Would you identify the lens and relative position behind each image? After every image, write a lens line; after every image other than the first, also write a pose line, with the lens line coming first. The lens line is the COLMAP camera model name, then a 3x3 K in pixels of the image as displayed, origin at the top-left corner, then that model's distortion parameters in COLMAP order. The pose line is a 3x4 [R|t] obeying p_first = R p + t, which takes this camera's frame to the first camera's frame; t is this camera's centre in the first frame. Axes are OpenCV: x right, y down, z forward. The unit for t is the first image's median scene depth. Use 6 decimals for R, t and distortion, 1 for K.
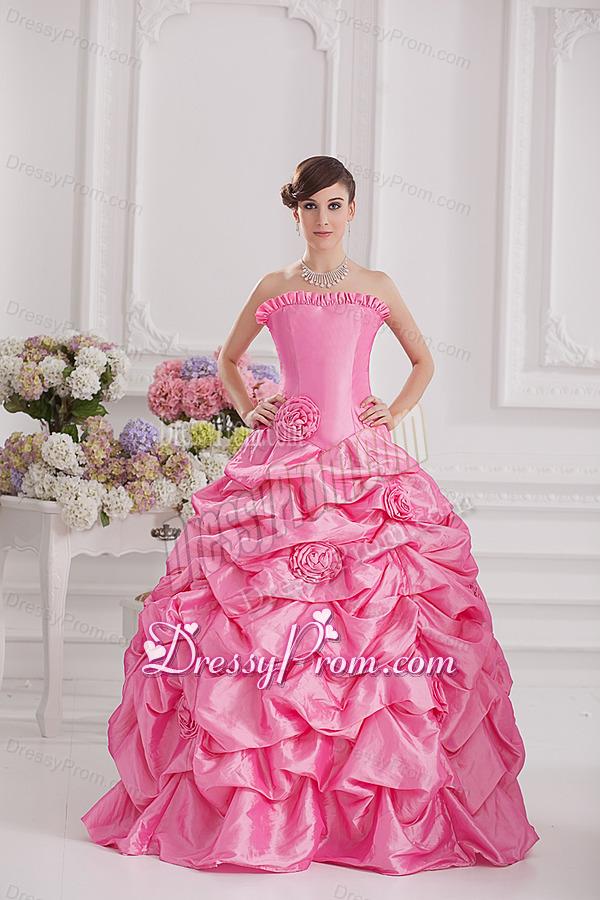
lens RADIAL K [[2192.9, 0, 314.2], [0, 2192.9, 464.3], [0, 0, 1]] dist [-0.014705, 0.587212]
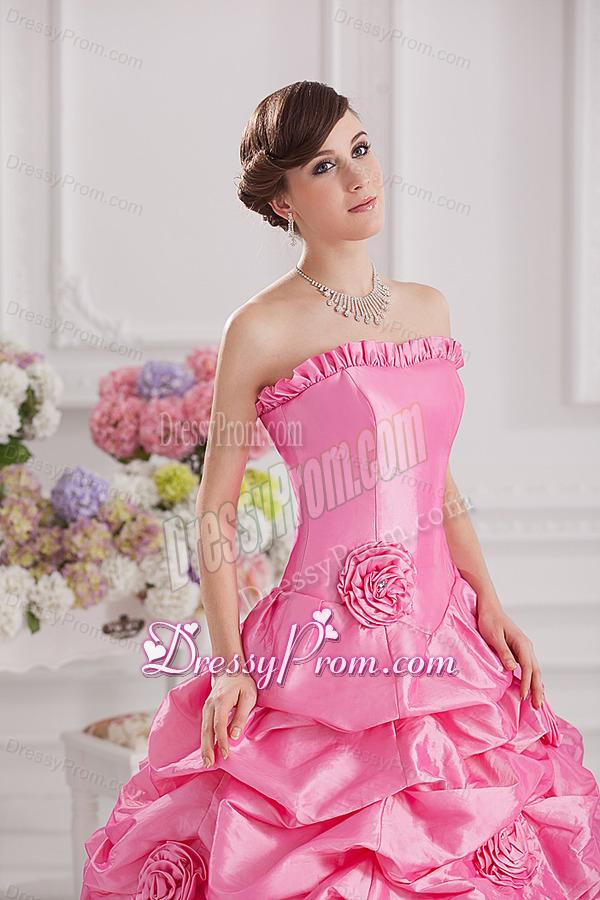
lens RADIAL K [[2192.3, 0, 300.0], [0, 2192.3, 450.0], [0, 0, 1]] dist [-0.004646, -0.011545]
pose [[0.999284, -0.031321, 0.021230, -0.025806], [0.030099, 0.997997, 0.055635, -0.062984], [-0.022930, -0.054956, 0.998225, 0.323299]]
